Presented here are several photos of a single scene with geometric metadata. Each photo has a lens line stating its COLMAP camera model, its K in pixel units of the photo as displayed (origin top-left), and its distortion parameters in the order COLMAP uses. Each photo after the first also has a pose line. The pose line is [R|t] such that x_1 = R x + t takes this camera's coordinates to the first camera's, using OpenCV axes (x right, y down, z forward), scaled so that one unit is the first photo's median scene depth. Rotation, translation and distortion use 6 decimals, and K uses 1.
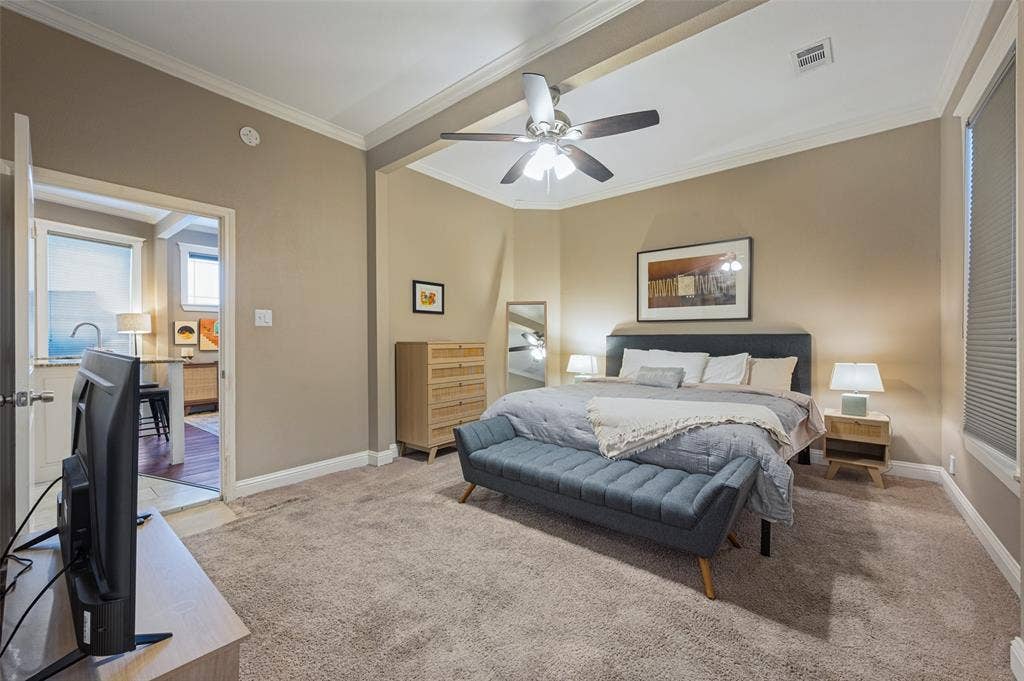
lens RADIAL K [[403.6, 0, 514.5], [0, 403.6, 339.3], [0, 0, 1]] dist [0.000154, 0.000064]
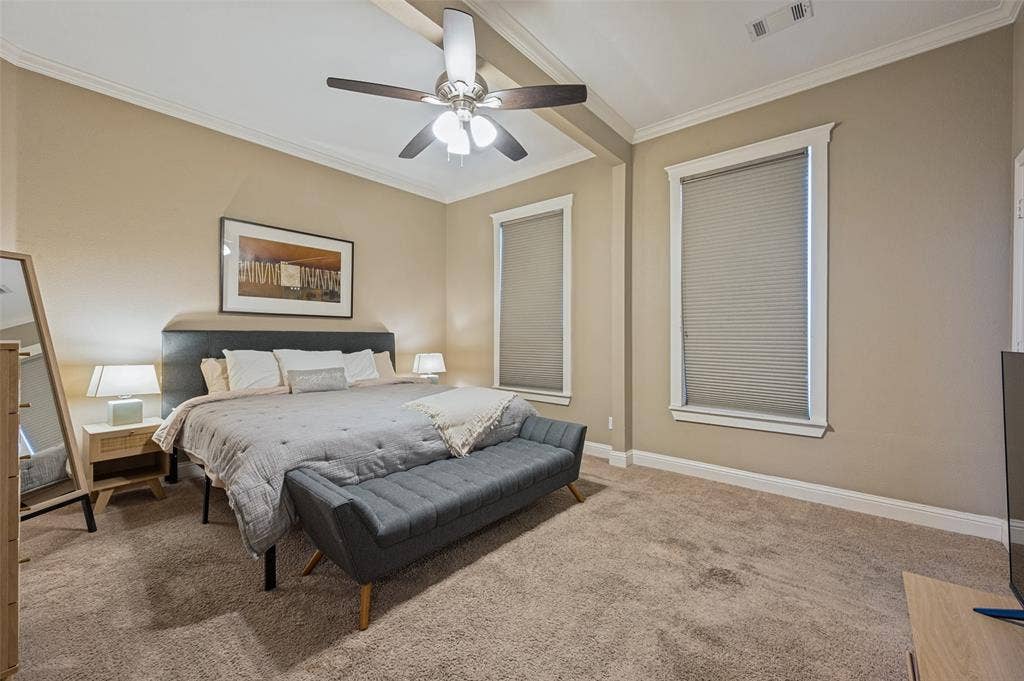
lens RADIAL K [[447.8, 0, 479.7], [0, 447.8, 337.8], [0, 0, 1]] dist [-0.000097, -0.000035]
pose [[0.016537, 0.001804, 0.999862, -0.565639], [0.005142, 0.999985, -0.001890, 0.005453], [-0.999850, 0.005172, 0.016528, 0.624822]]
